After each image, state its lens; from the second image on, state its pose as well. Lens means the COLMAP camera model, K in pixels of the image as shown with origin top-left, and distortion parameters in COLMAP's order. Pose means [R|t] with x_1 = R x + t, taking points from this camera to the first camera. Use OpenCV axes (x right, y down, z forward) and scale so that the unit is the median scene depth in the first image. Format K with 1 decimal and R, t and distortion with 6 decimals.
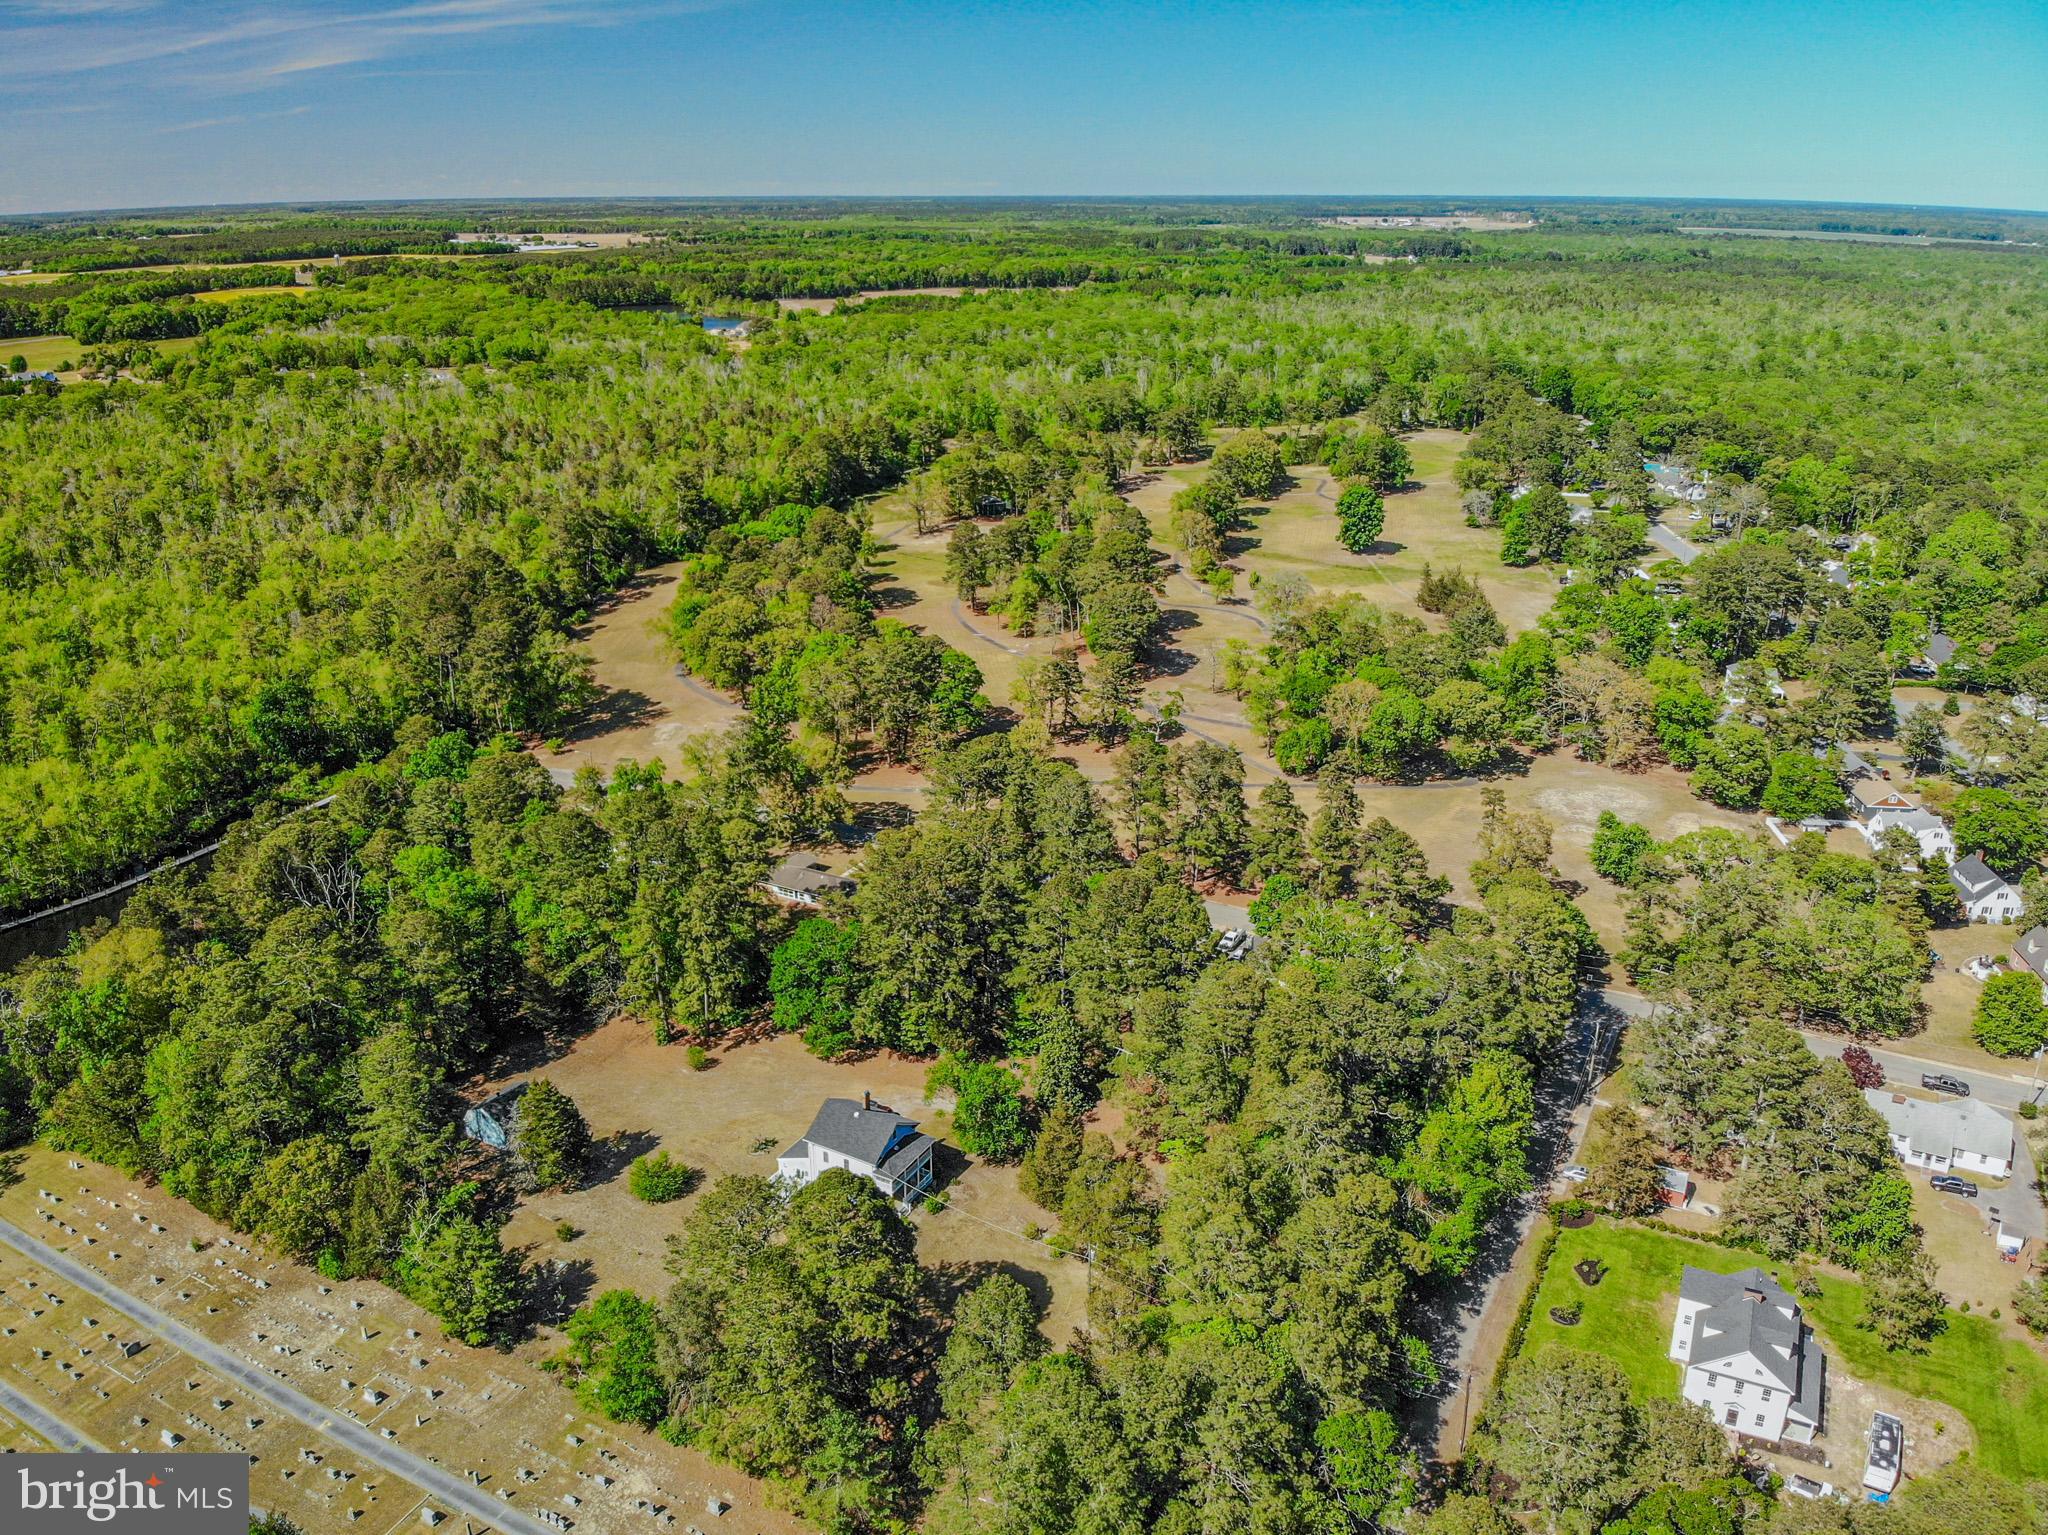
lens RADIAL K [[1466.4, 0, 1023.3], [0, 1466.4, 750.5], [0, 0, 1]] dist [0.185269, -0.400632]
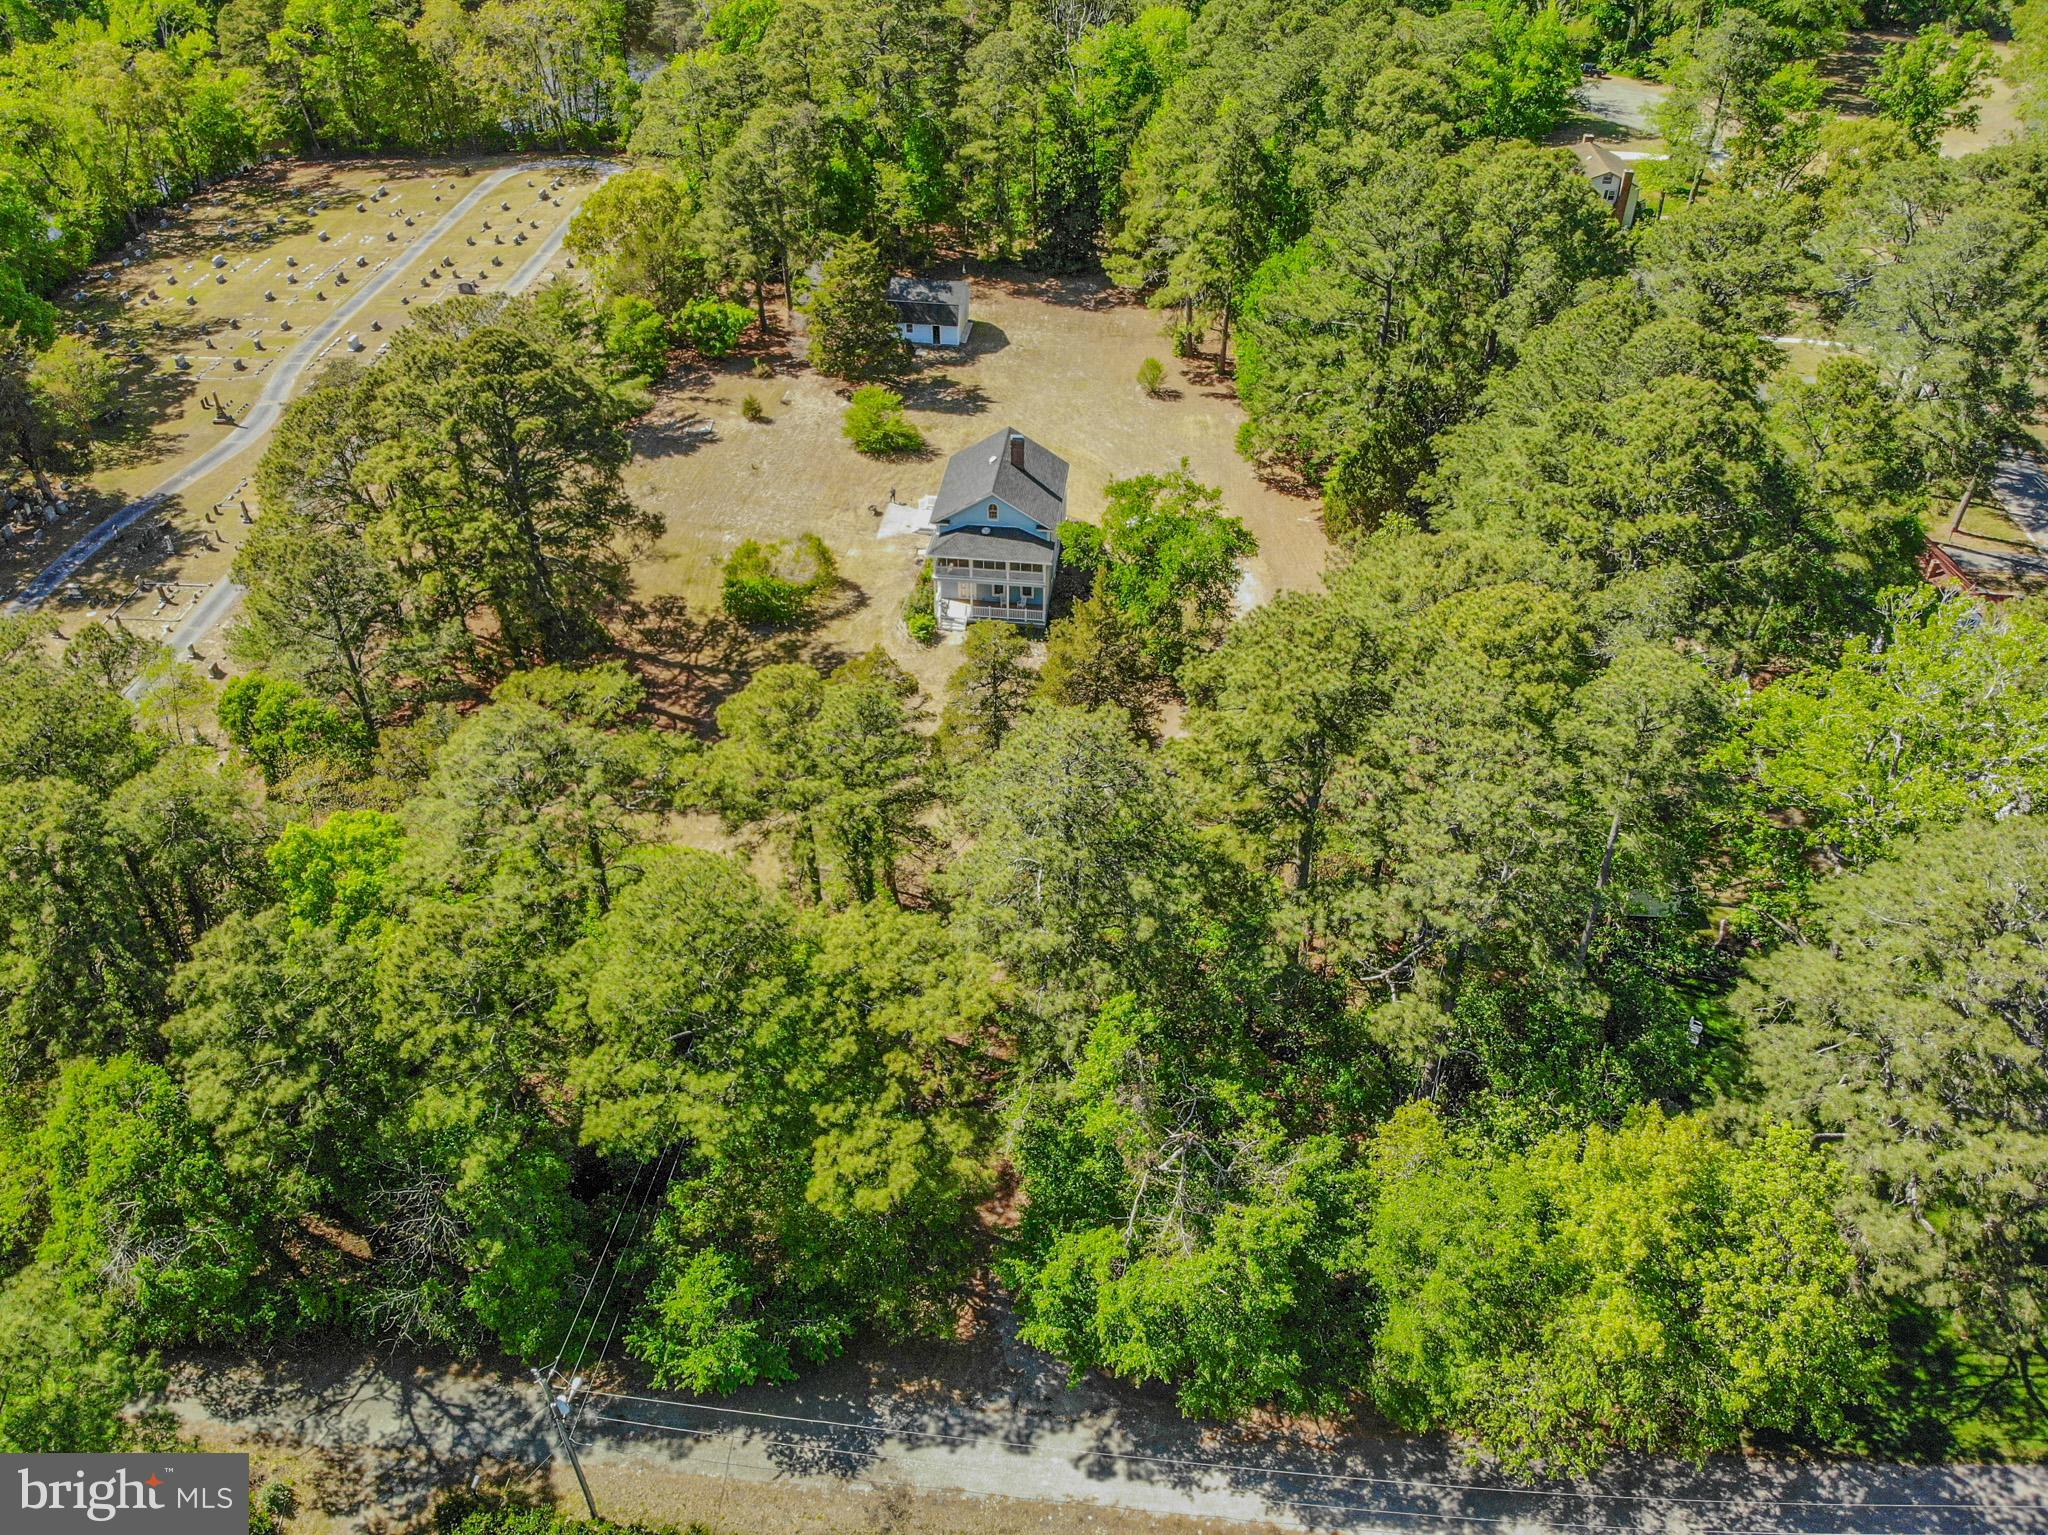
lens RADIAL K [[1466.4, 0, 1023.3], [0, 1466.4, 750.5], [0, 0, 1]] dist [0.185269, -0.400632]
pose [[0.394933, 0.574877, -0.716620, 0.357562], [-0.320040, 0.817257, 0.479233, 0.038225], [0.861163, 0.040082, 0.506746, 0.613120]]
